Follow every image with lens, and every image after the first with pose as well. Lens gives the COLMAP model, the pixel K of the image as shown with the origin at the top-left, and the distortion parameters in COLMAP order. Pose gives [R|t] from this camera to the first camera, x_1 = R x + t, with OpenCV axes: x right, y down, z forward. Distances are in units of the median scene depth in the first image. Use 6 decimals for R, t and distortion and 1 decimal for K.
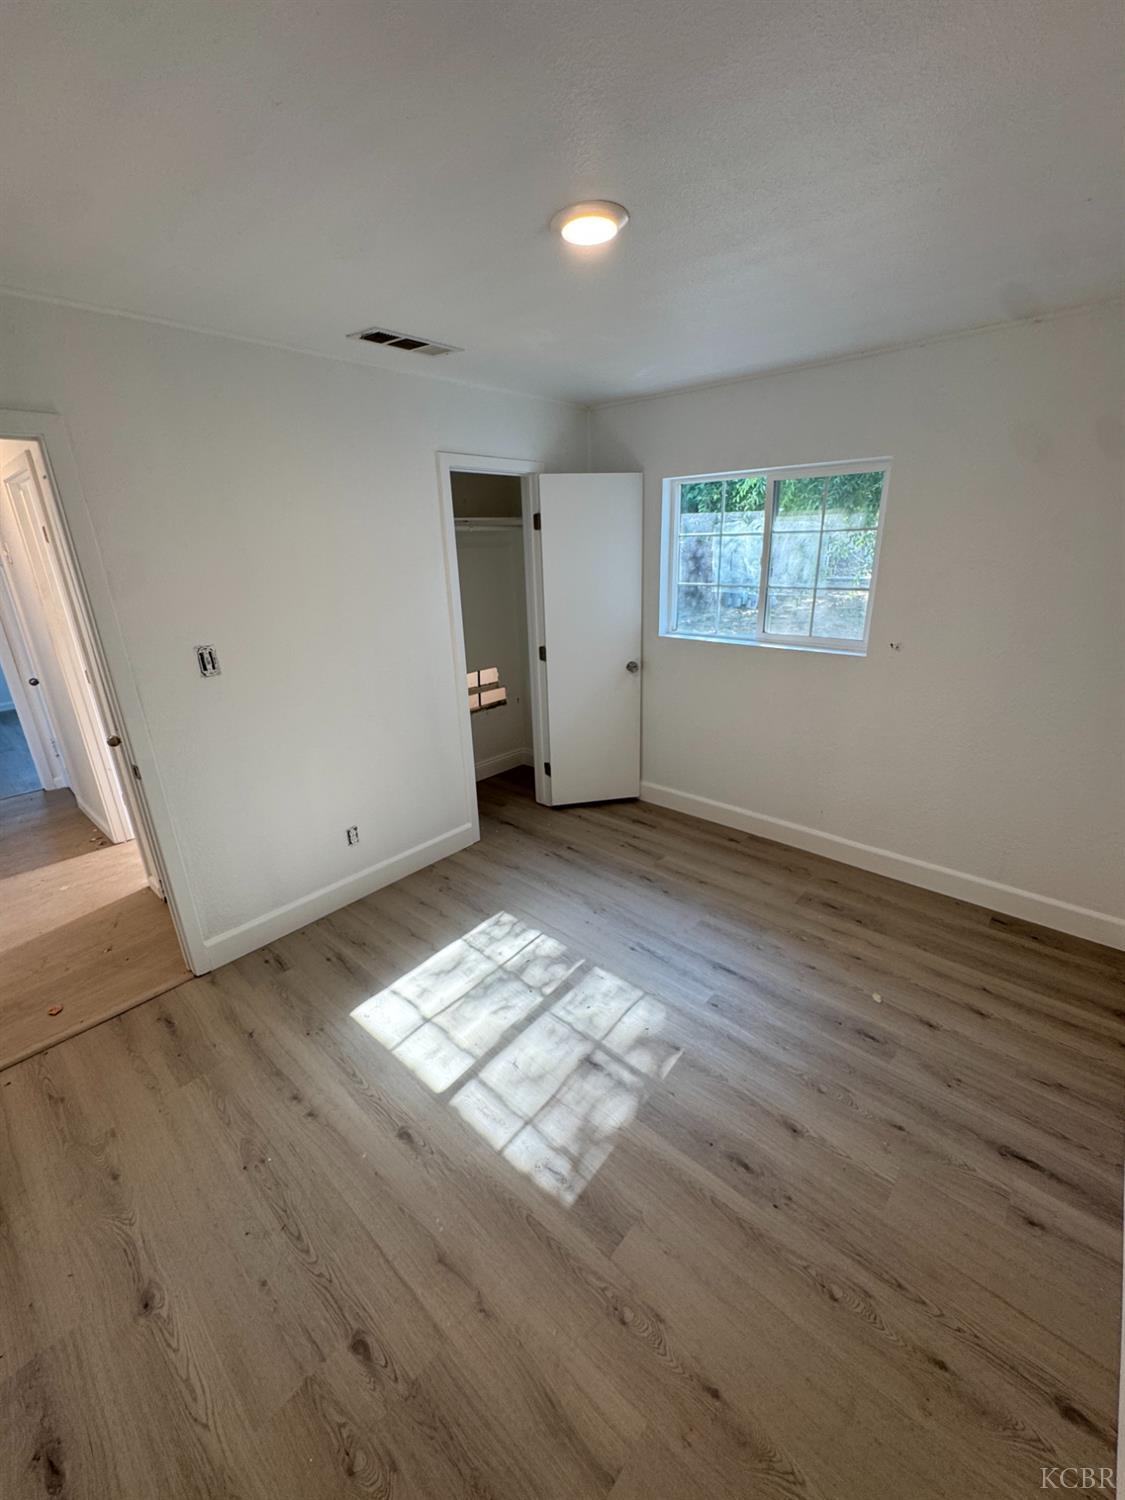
lens RADIAL K [[602.5, 0, 562.5], [0, 602.5, 750.0], [0, 0, 1]] dist [-0.003684, 0.001303]
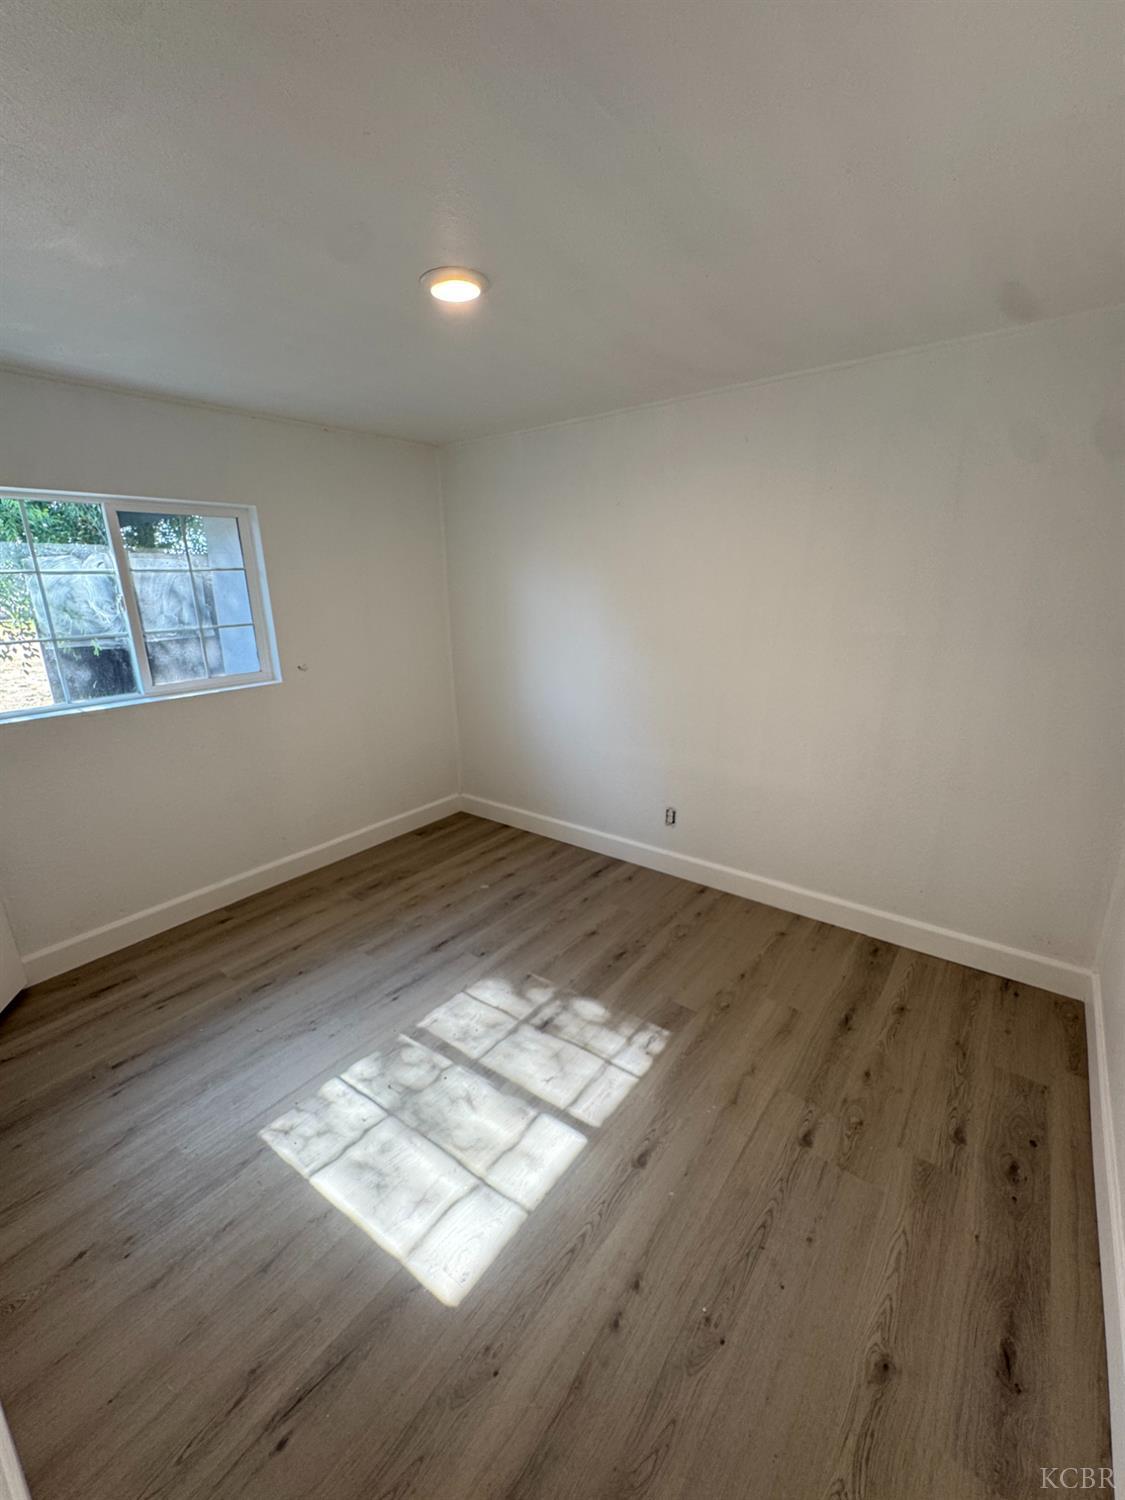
lens RADIAL K [[609.3, 0, 557.9], [0, 609.3, 750.7], [0, 0, 1]] dist [-0.001424, 0.000581]
pose [[-0.070809, -0.246325, 0.966597, -0.821907], [0.351167, 0.900837, 0.255292, -0.190966], [-0.933632, 0.357514, 0.022714, 0.695695]]
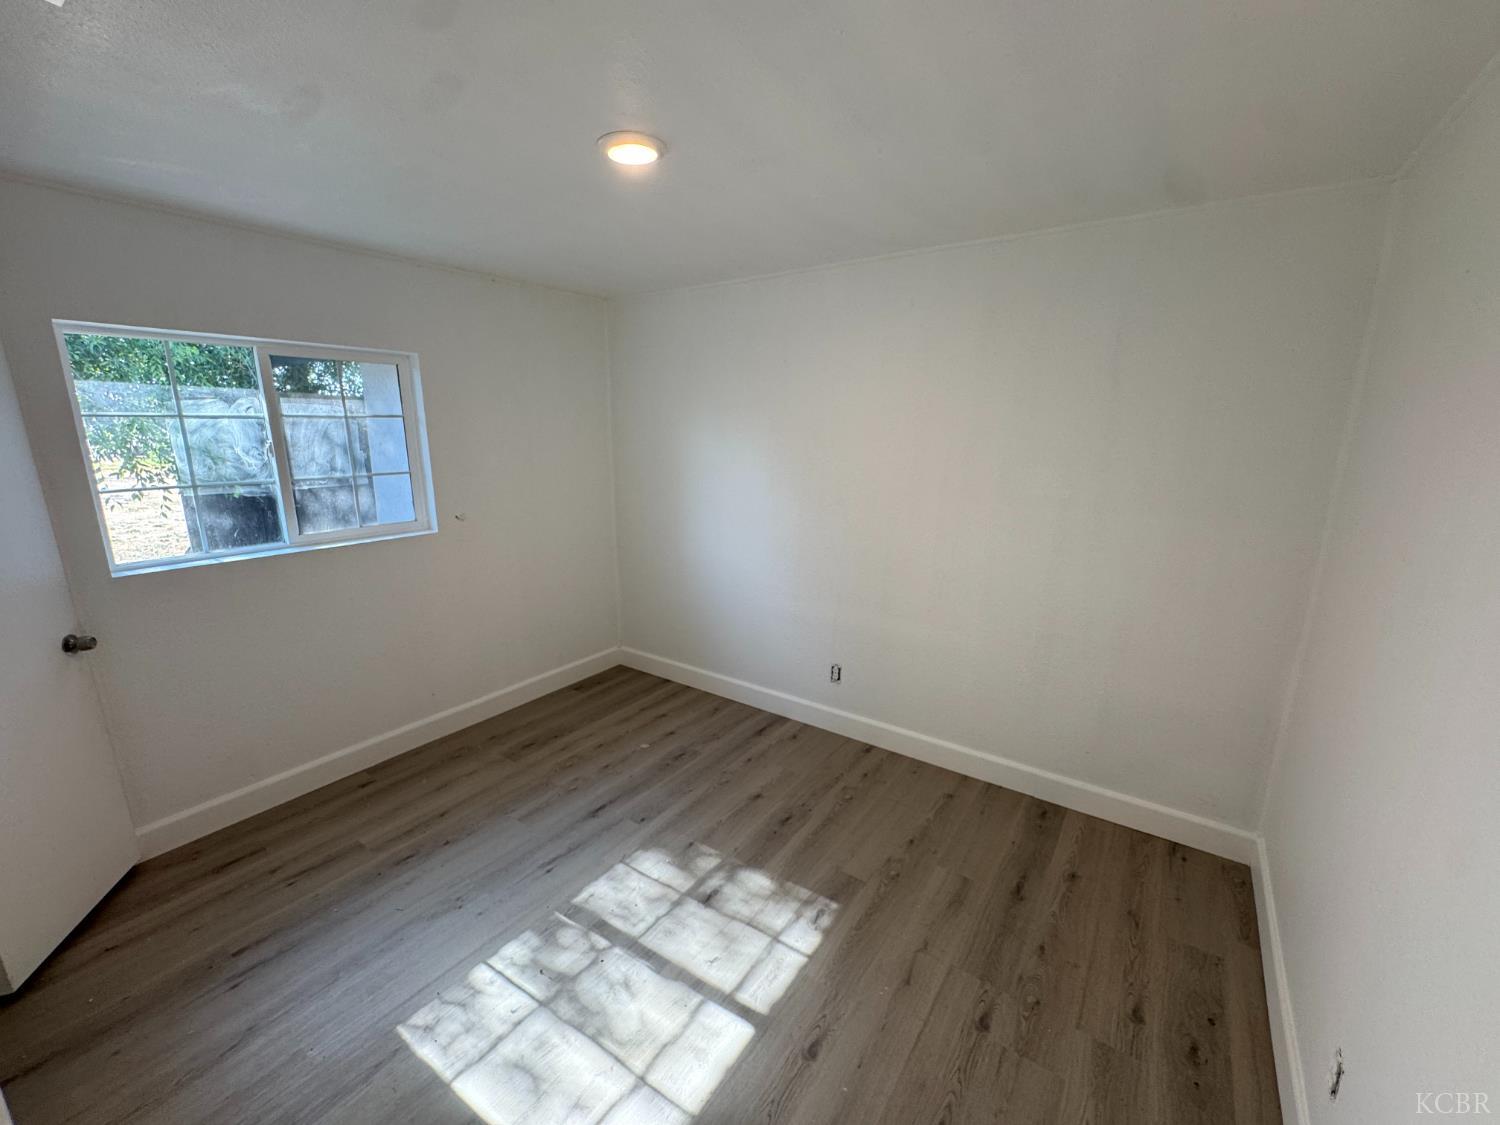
lens RADIAL K [[609.3, 0, 746.4], [0, 609.3, 563.0], [0, 0, 1]] dist [-0.001424, 0.000581]
pose [[-0.116257, -0.193513, 0.974185, -0.796352], [0.329576, 0.917747, 0.221633, -0.209569], [-0.936944, 0.346834, -0.042918, 0.702771]]
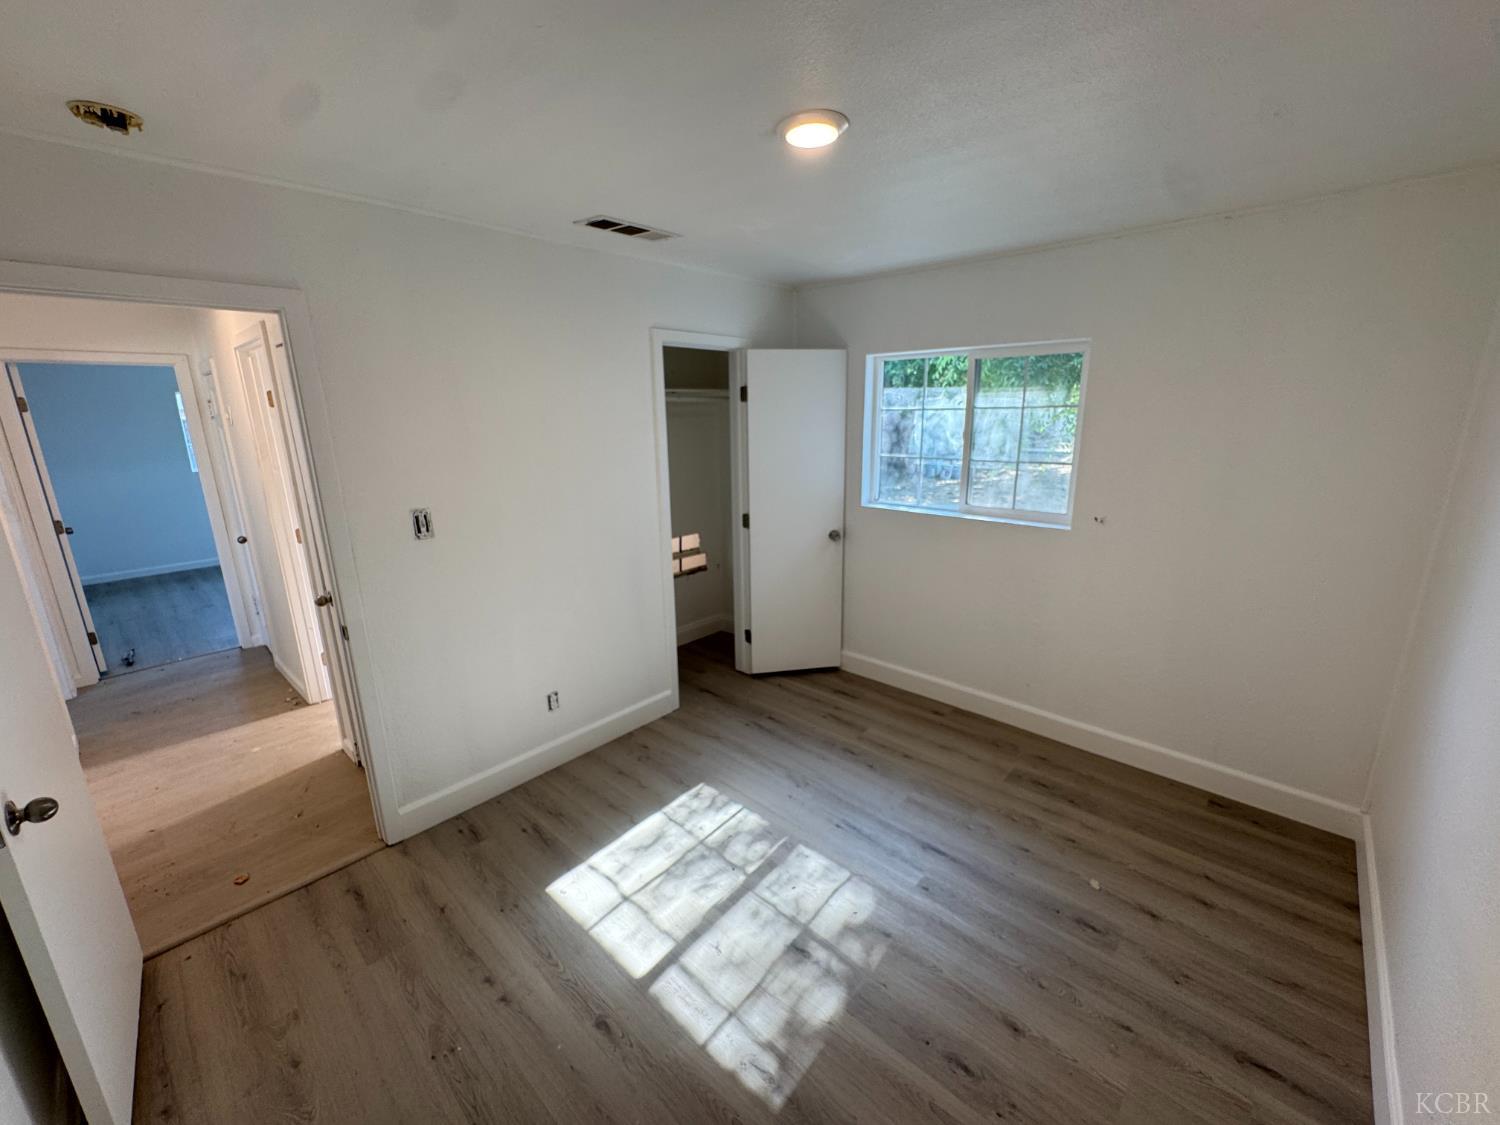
lens RADIAL K [[606.1, 0, 750.0], [0, 606.1, 562.5], [0, 0, 1]] dist [-0.004524, 0.000791]
pose [[0.999816, 0.017482, -0.007904, -0.028144], [-0.018101, 0.996087, -0.086507, -0.005019], [0.006361, 0.086634, 0.996220, -0.007184]]
